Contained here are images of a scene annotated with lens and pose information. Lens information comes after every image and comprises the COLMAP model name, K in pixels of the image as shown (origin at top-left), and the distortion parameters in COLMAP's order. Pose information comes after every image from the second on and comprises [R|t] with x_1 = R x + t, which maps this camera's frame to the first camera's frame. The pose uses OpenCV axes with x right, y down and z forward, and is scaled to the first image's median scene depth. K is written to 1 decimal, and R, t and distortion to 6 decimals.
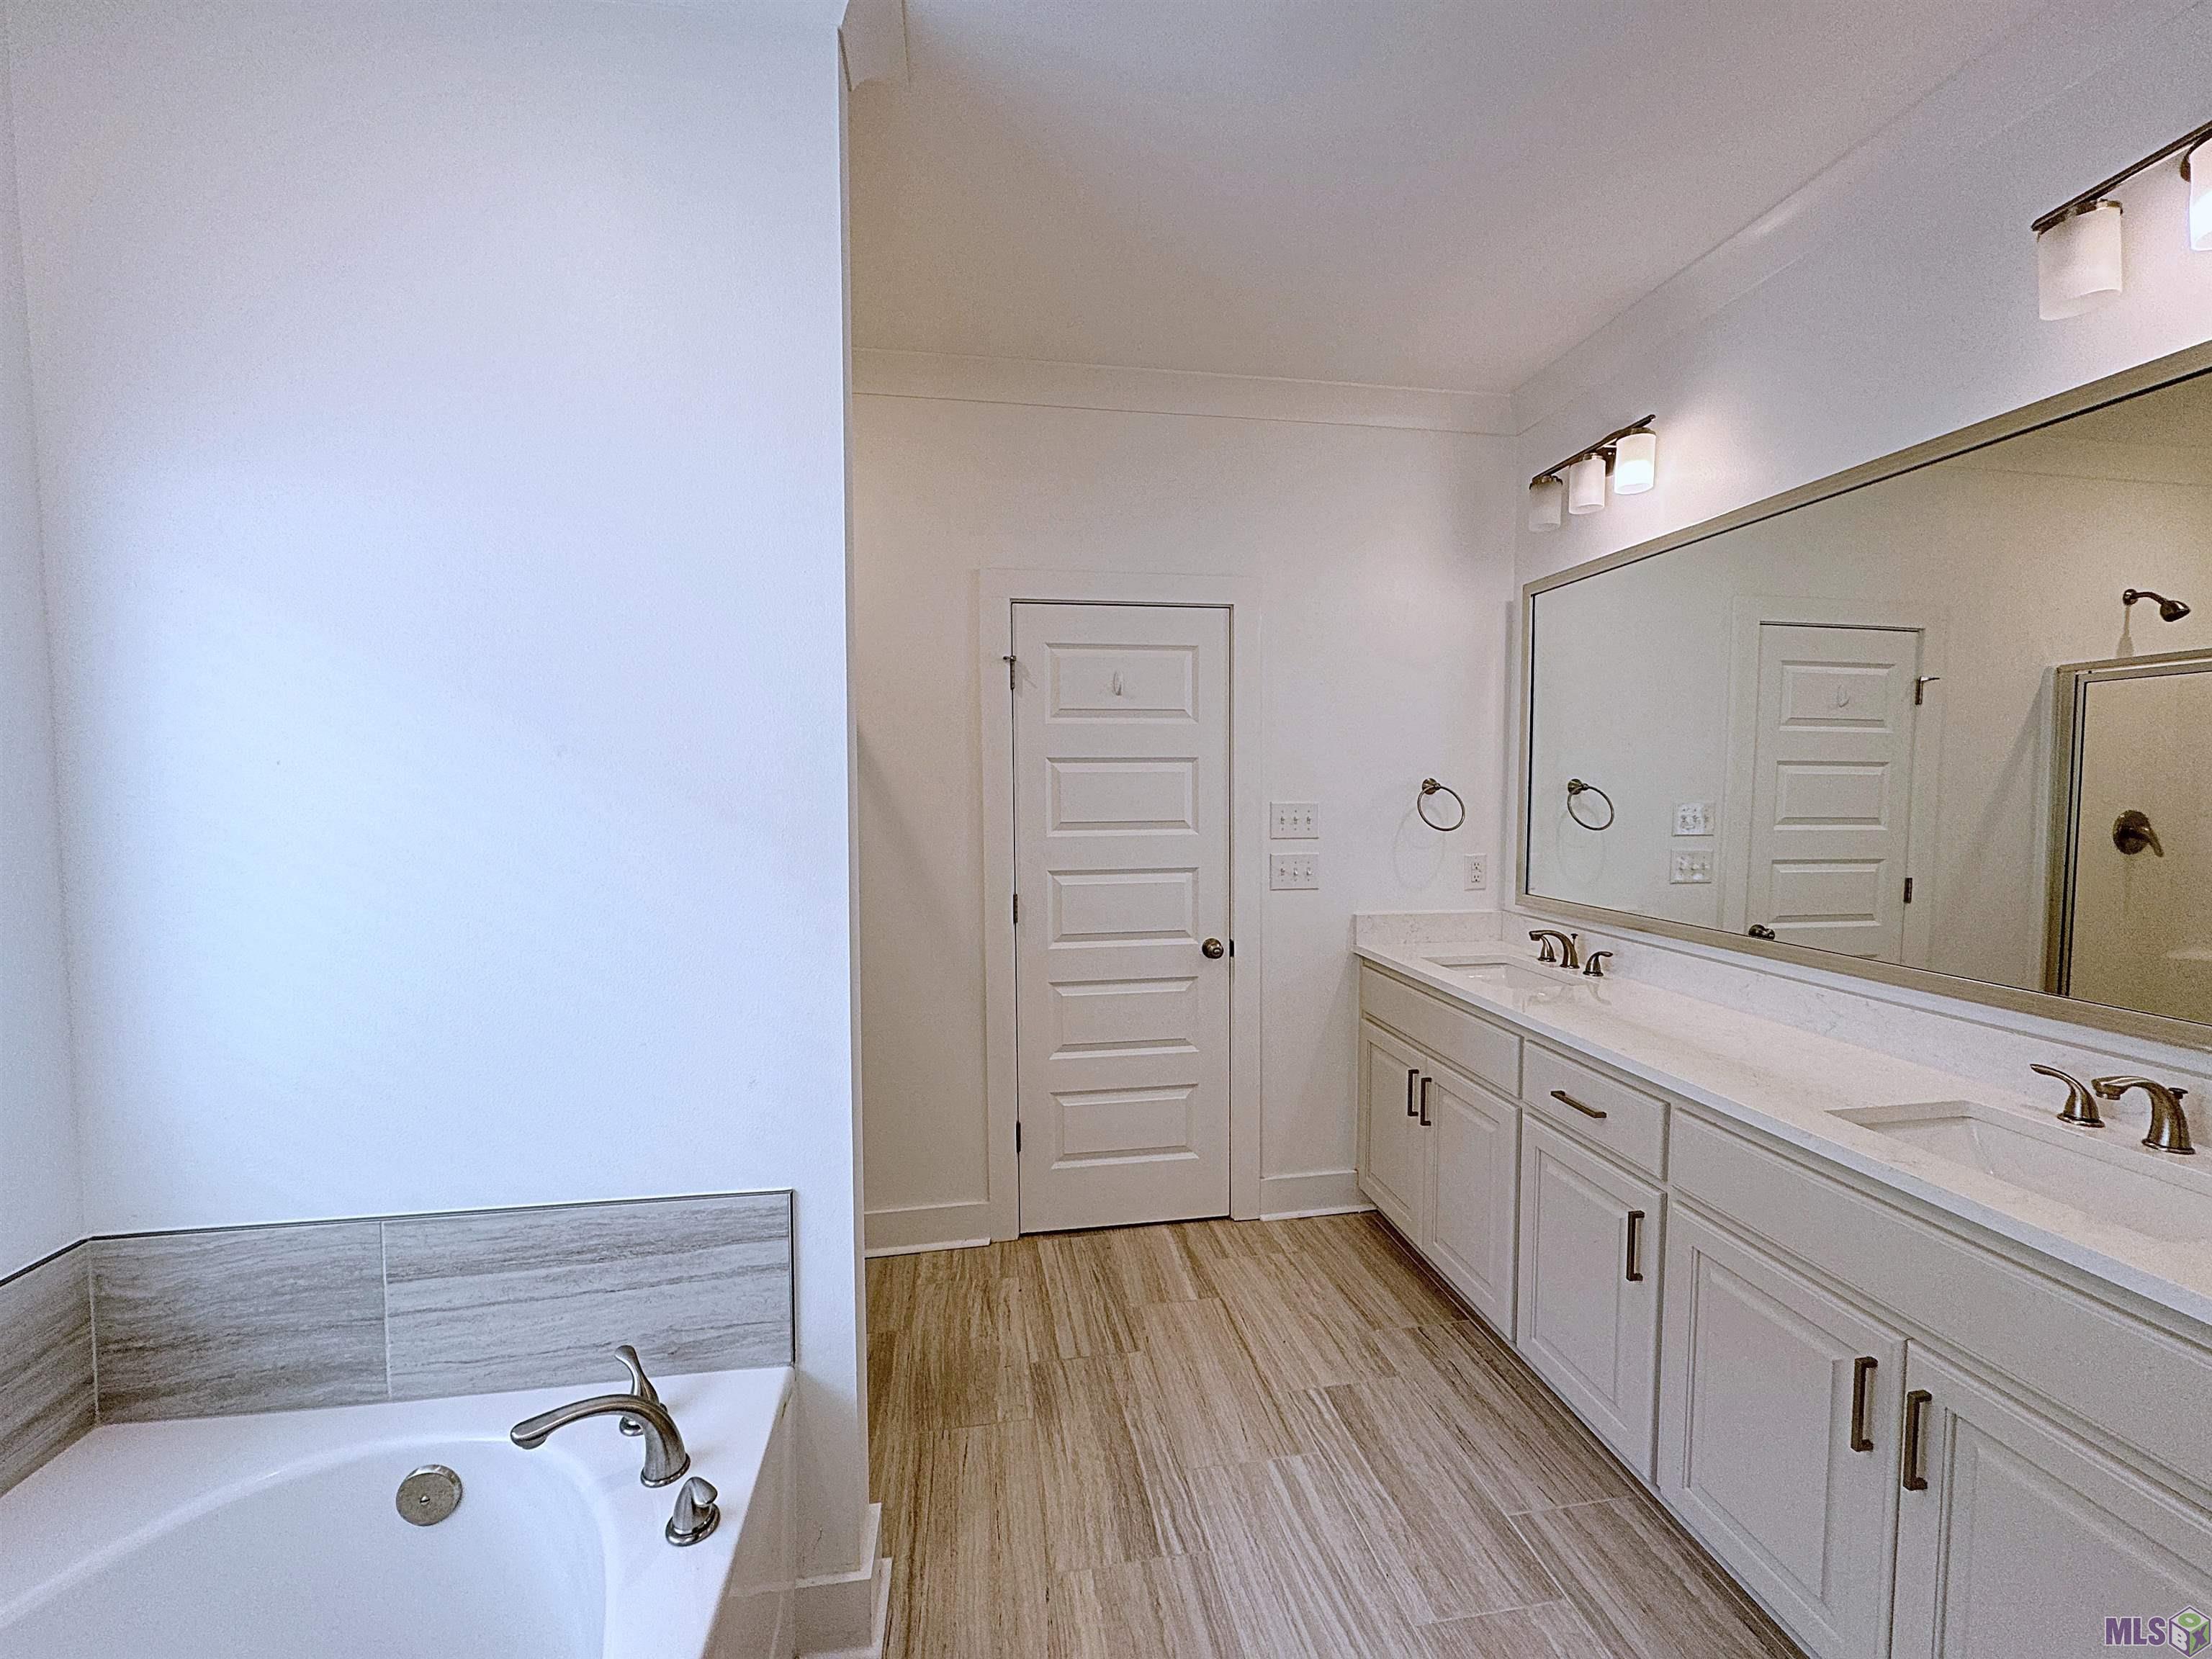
lens RADIAL K [[880.8, 0, 1103.4], [0, 880.8, 831.7], [0, 0, 1]] dist [-0.001330, 0.000710]
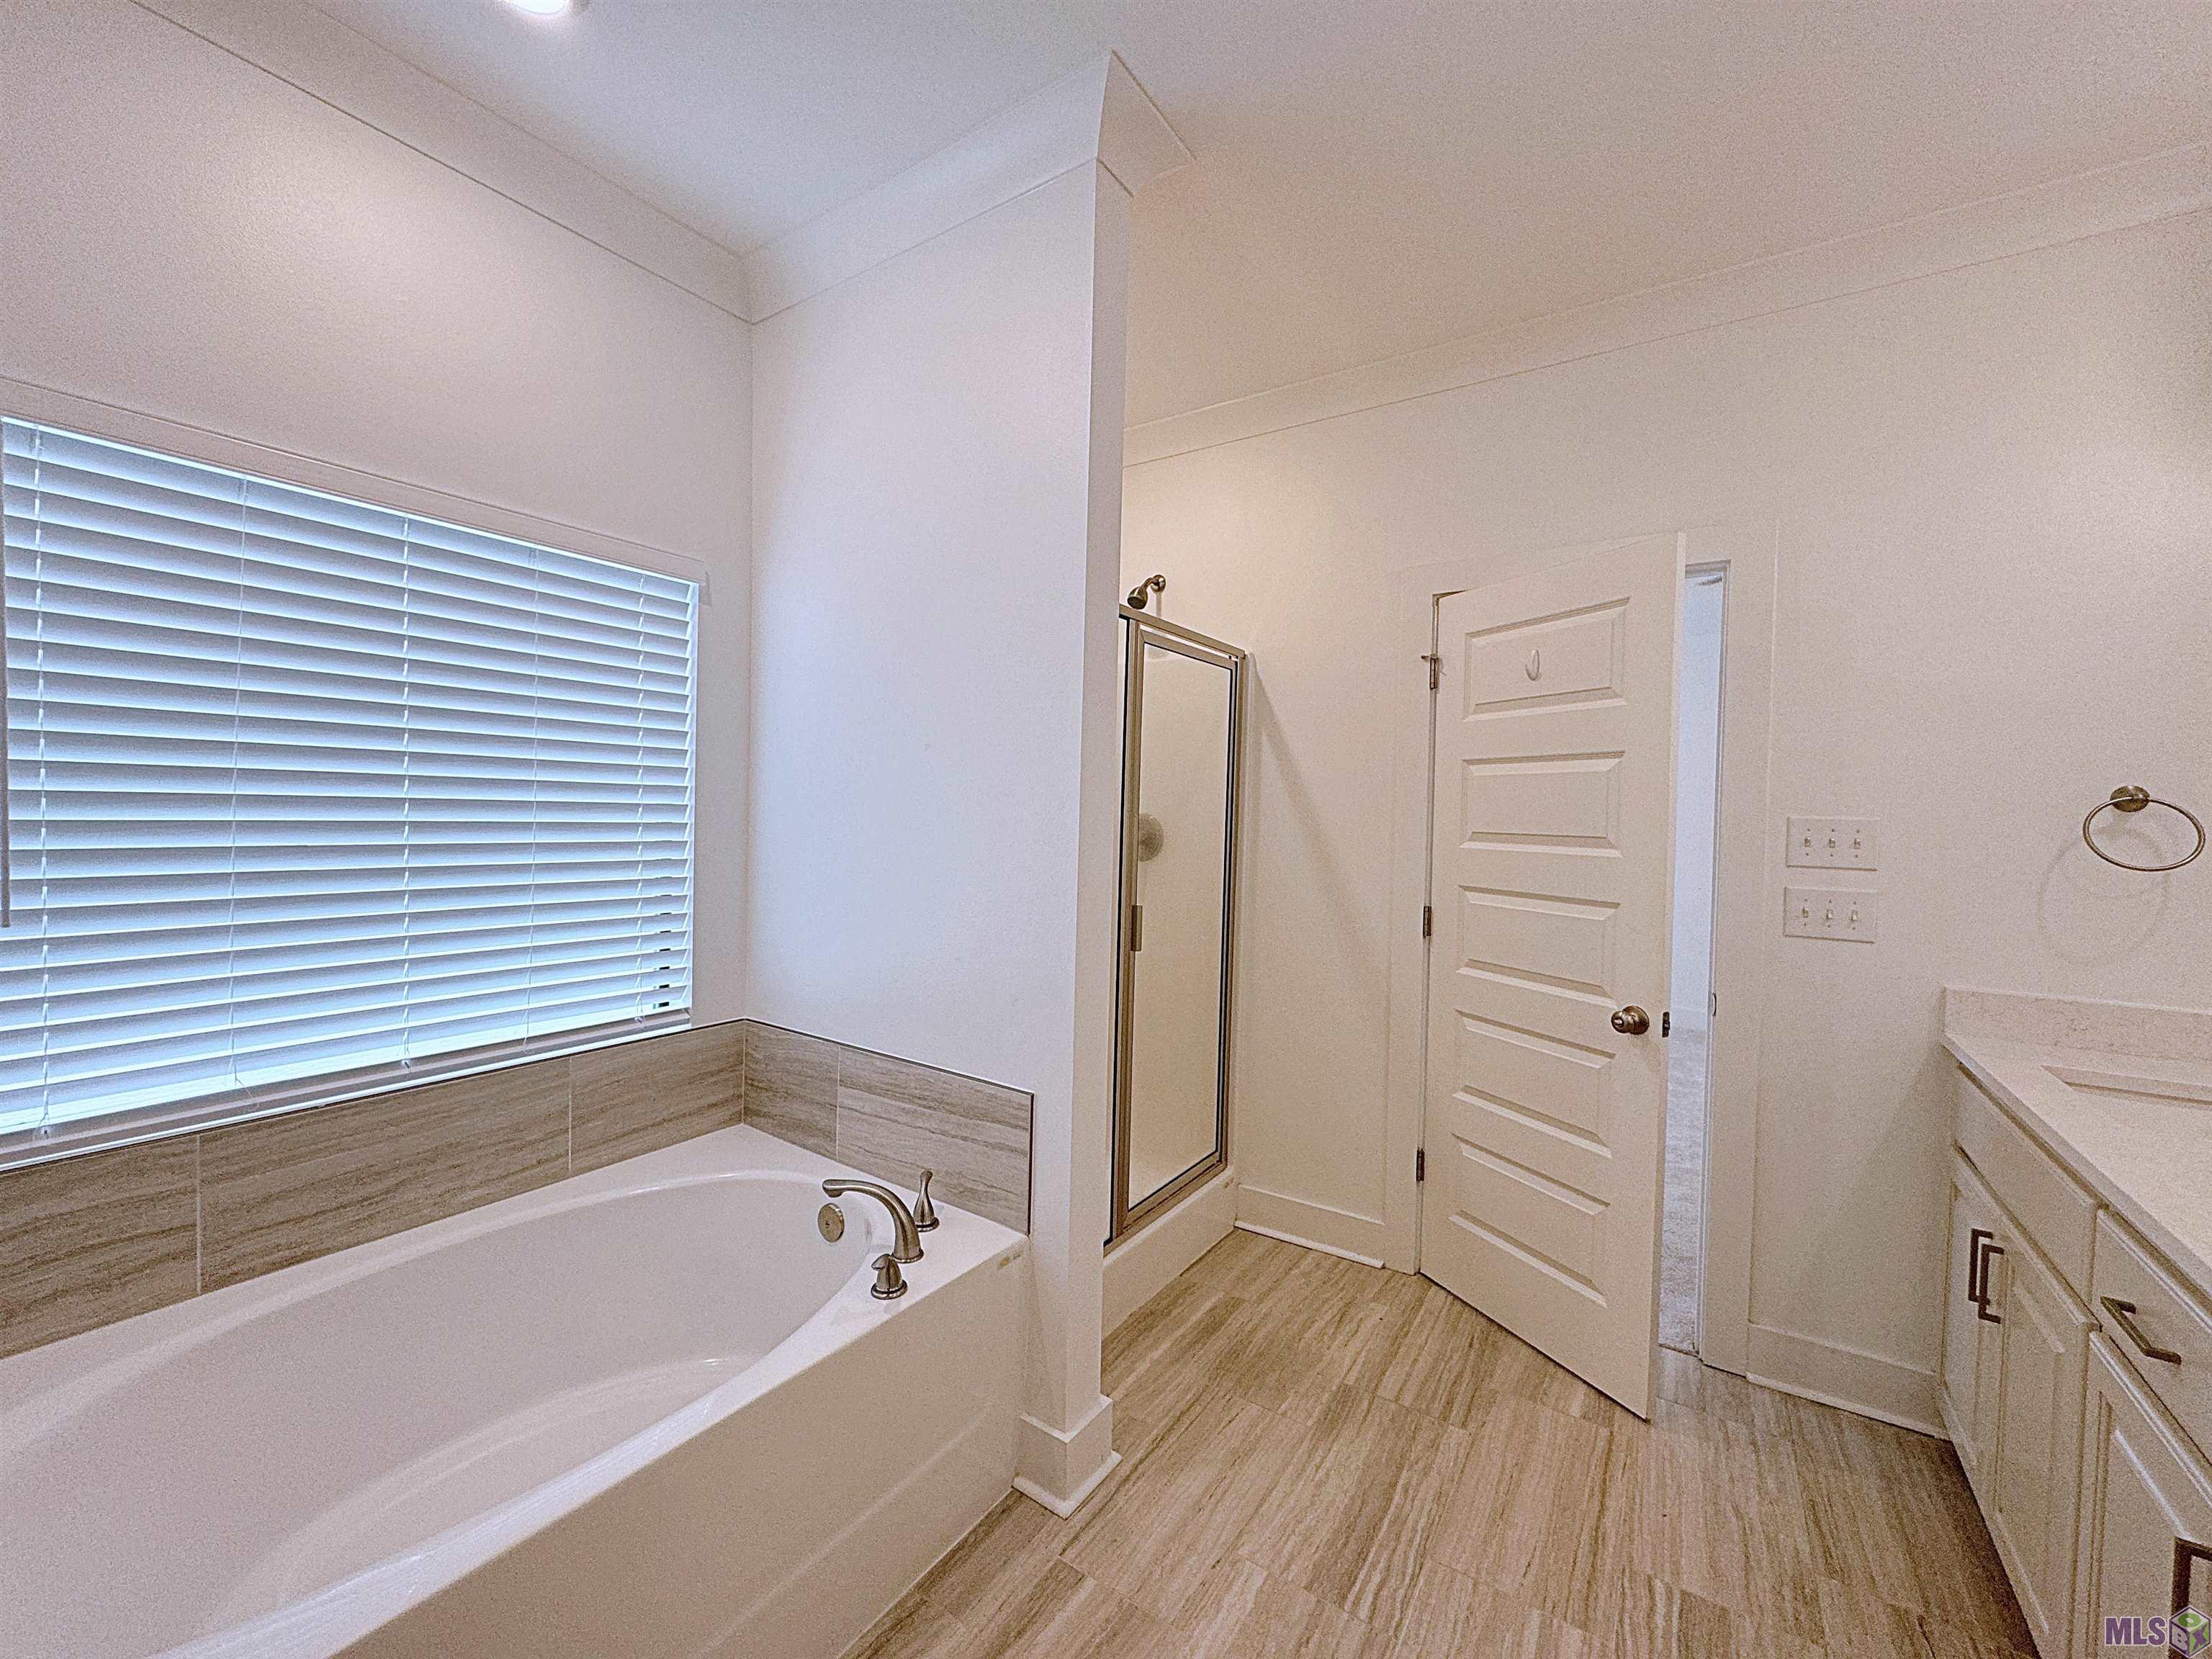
lens RADIAL K [[880.8, 0, 1105.3], [0, 880.8, 829.8], [0, 0, 1]] dist [-0.001330, 0.000710]
pose [[0.729517, 0.035941, -0.683018, 0.430808], [-0.059994, 0.998132, -0.011555, 0.031605], [0.681326, 0.049406, 0.730310, 0.105502]]
